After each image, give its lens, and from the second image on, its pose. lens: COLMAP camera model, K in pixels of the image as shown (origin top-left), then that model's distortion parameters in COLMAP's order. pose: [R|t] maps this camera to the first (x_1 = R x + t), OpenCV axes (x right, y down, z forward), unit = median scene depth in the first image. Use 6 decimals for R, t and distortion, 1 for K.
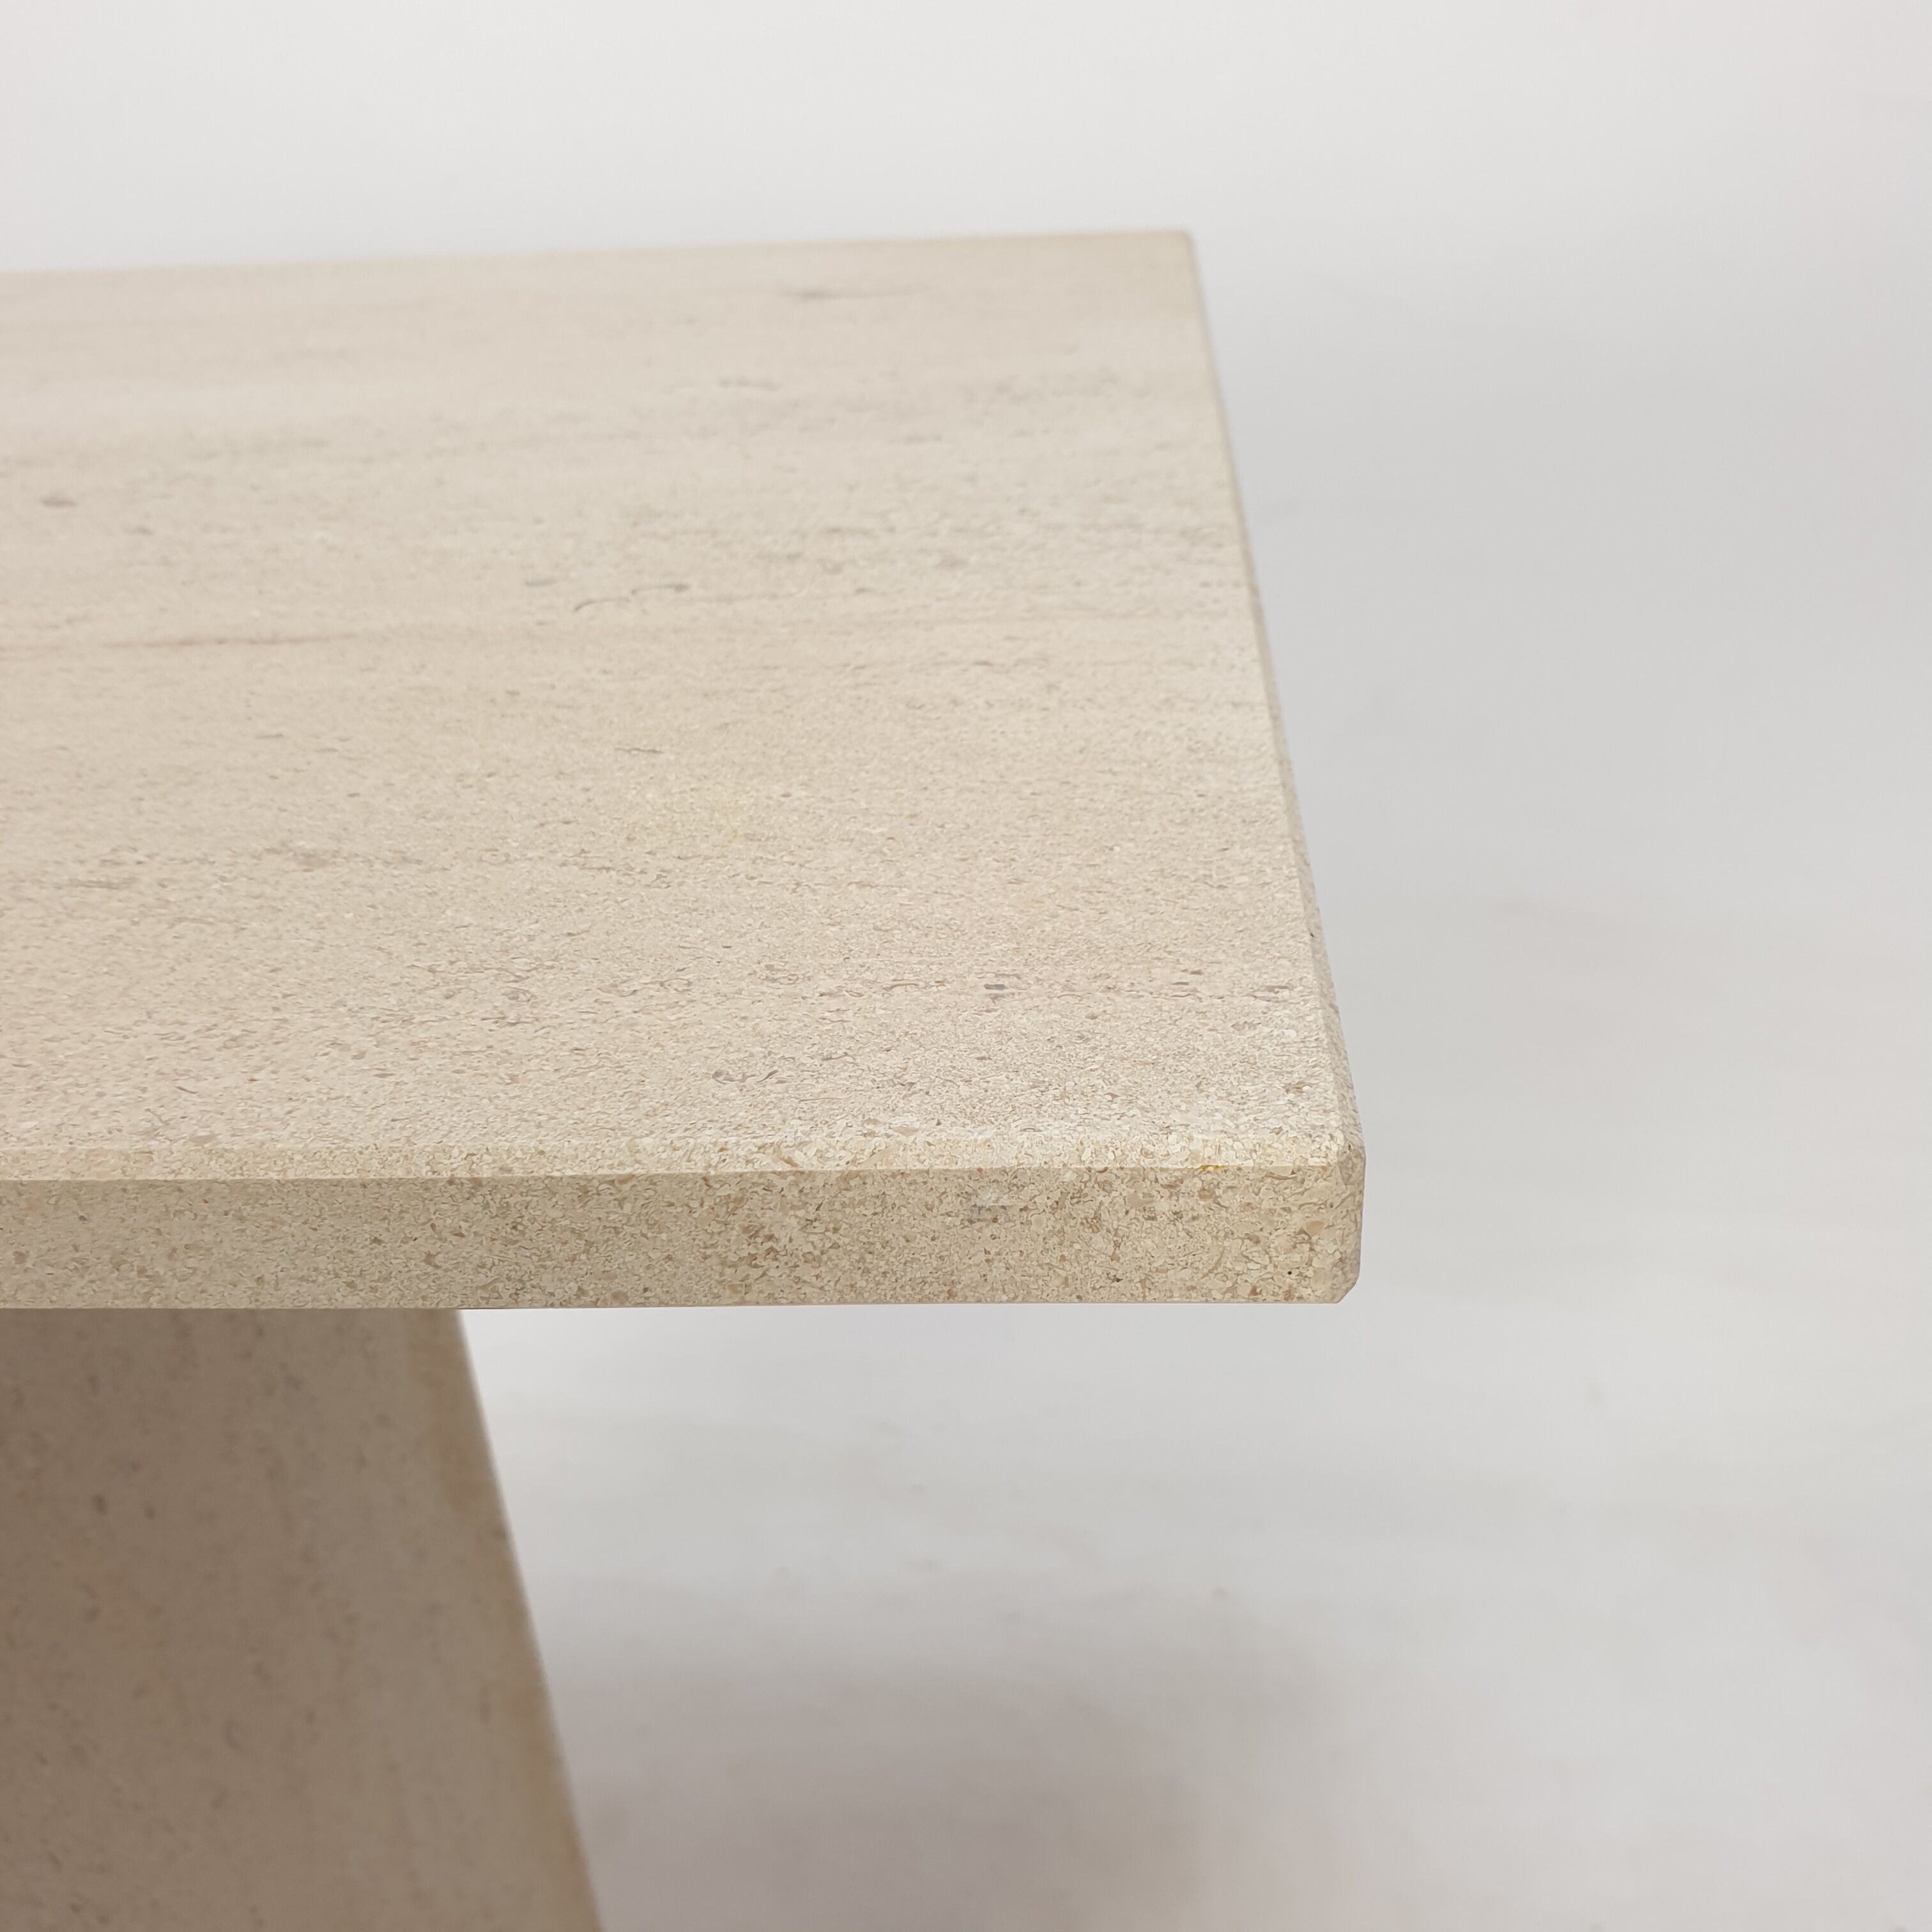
lens RADIAL K [[2035.0, 0, 983.0], [0, 2035.0, 960.7], [0, 0, 1]] dist [0.184294, -0.612963]
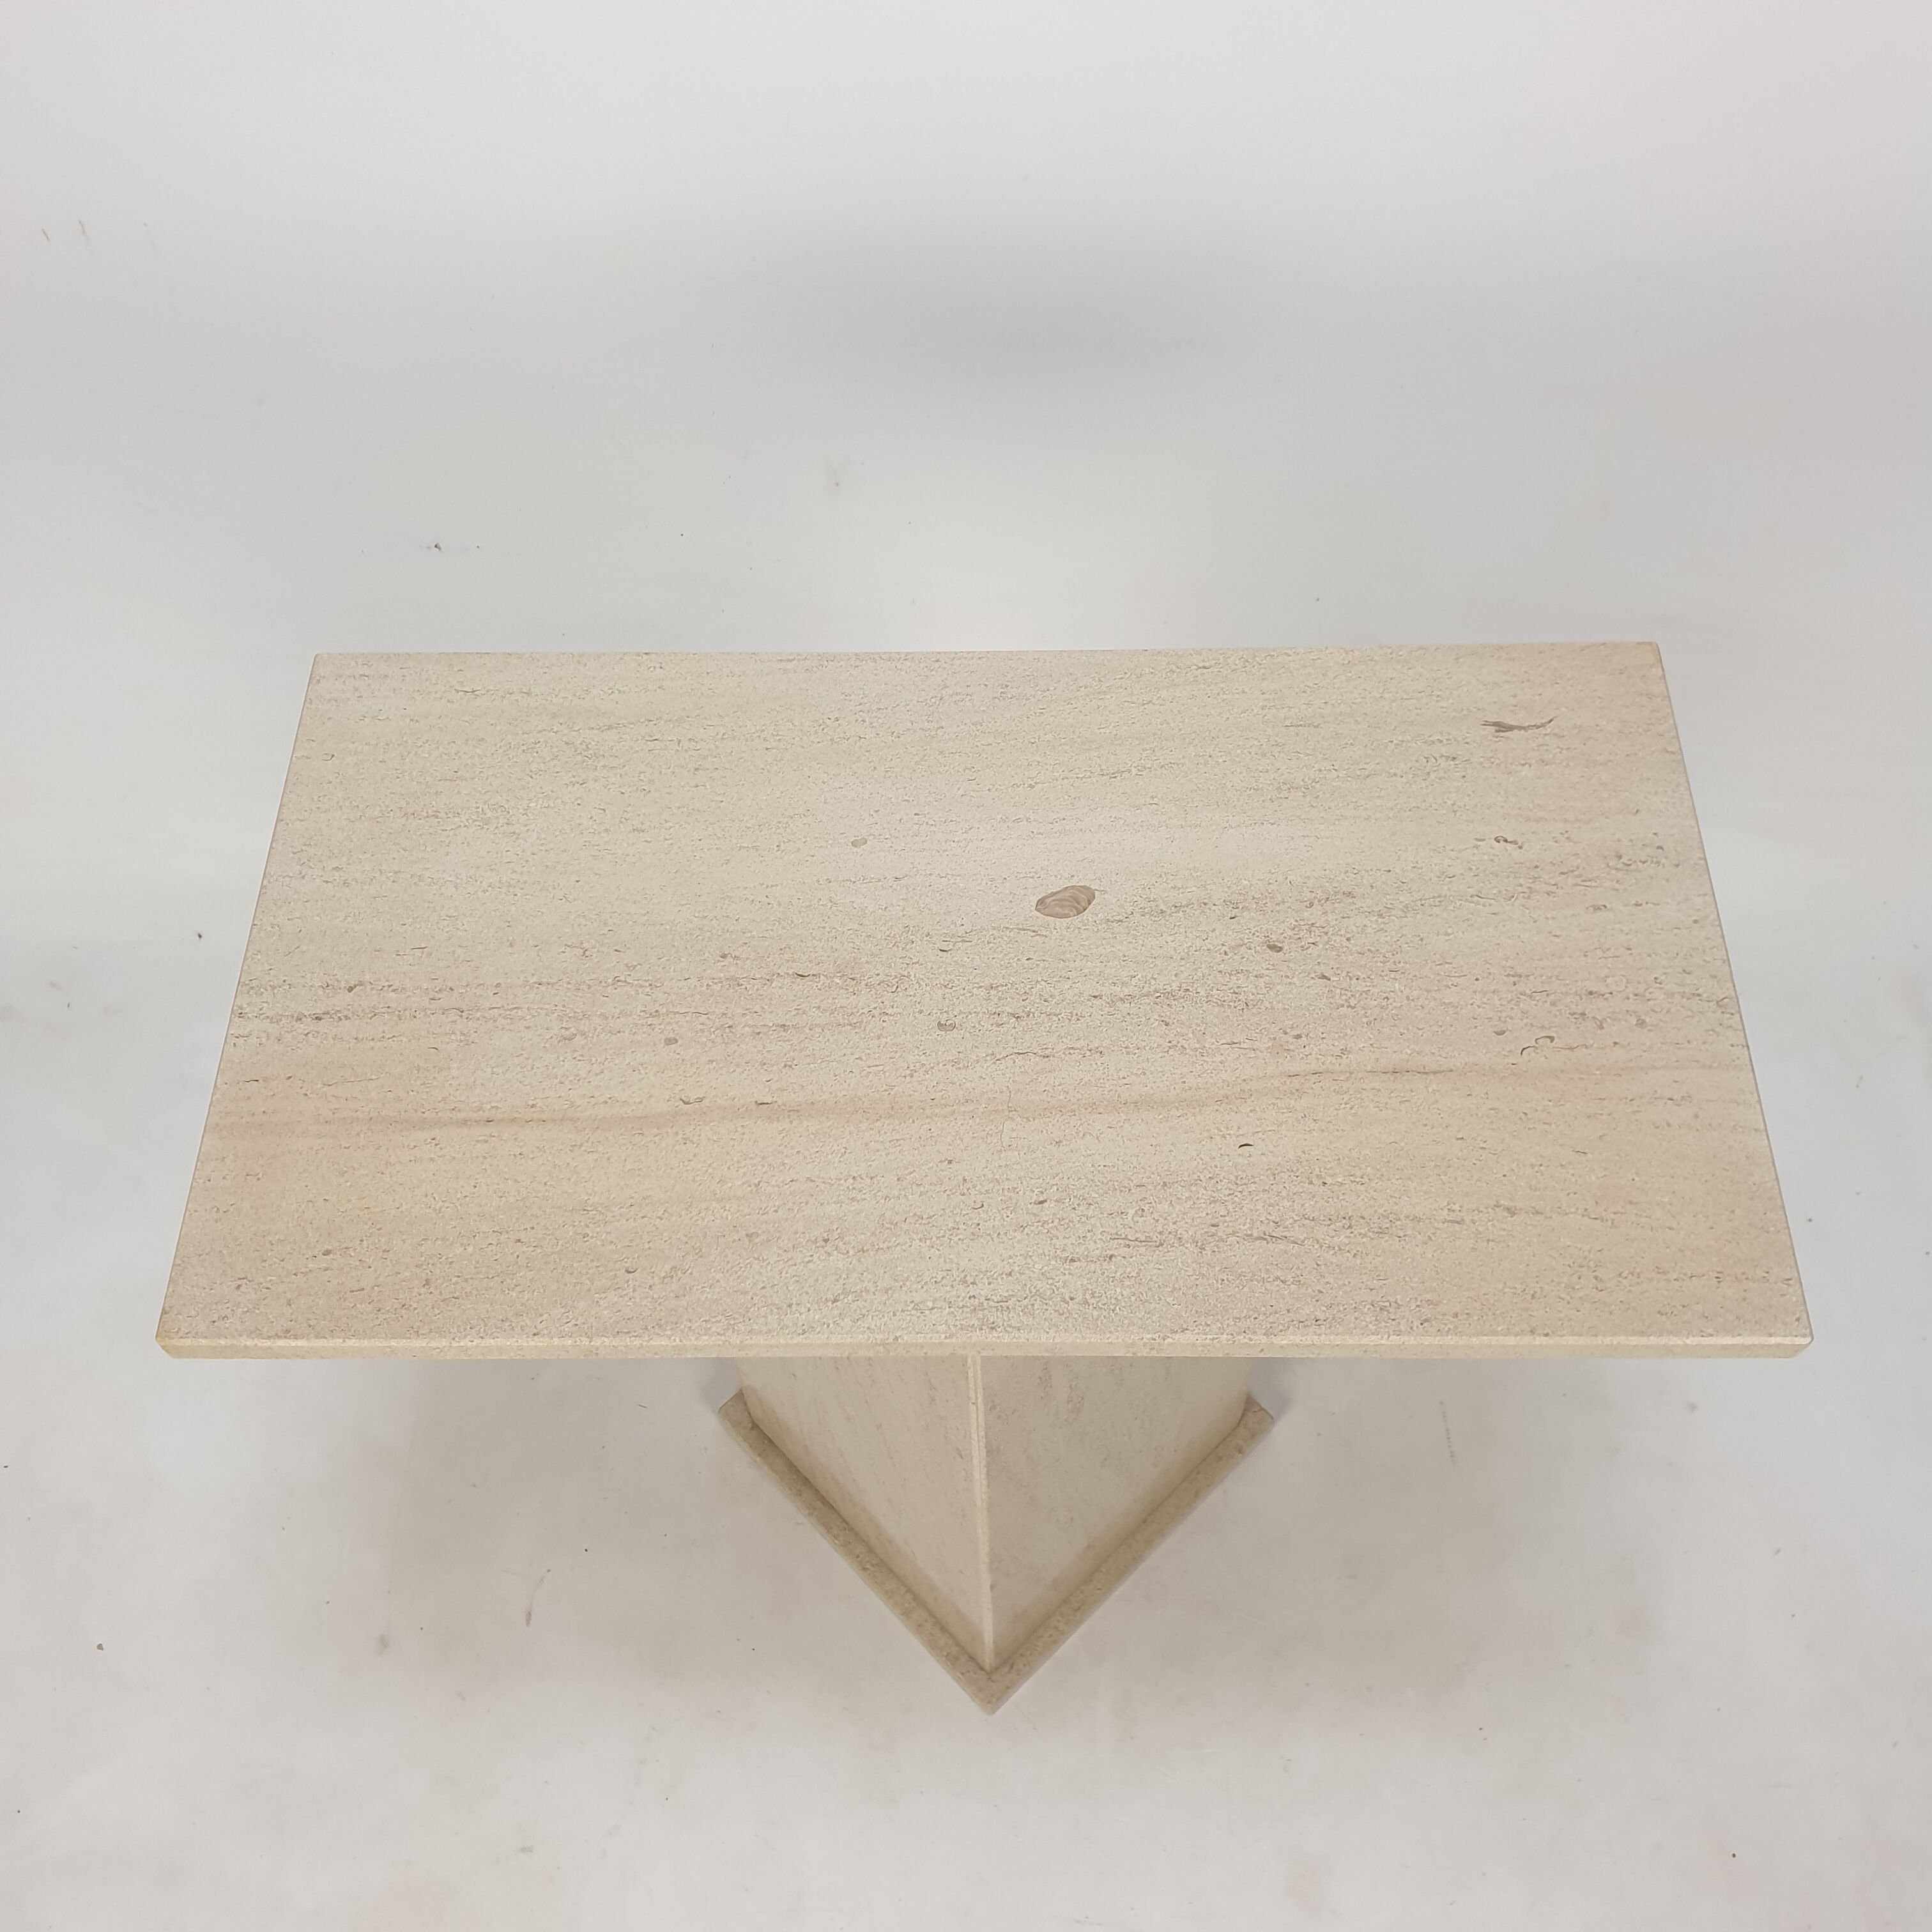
lens RADIAL K [[1959.7, 0, 974.2], [0, 1959.7, 939.2], [0, 0, 1]] dist [0.278542, -1.011107]
pose [[0.999294, -0.016185, 0.033895, -1.371007], [-0.000324, 0.898664, 0.438638, -2.004489], [-0.037560, -0.438339, 0.898024, -1.892248]]
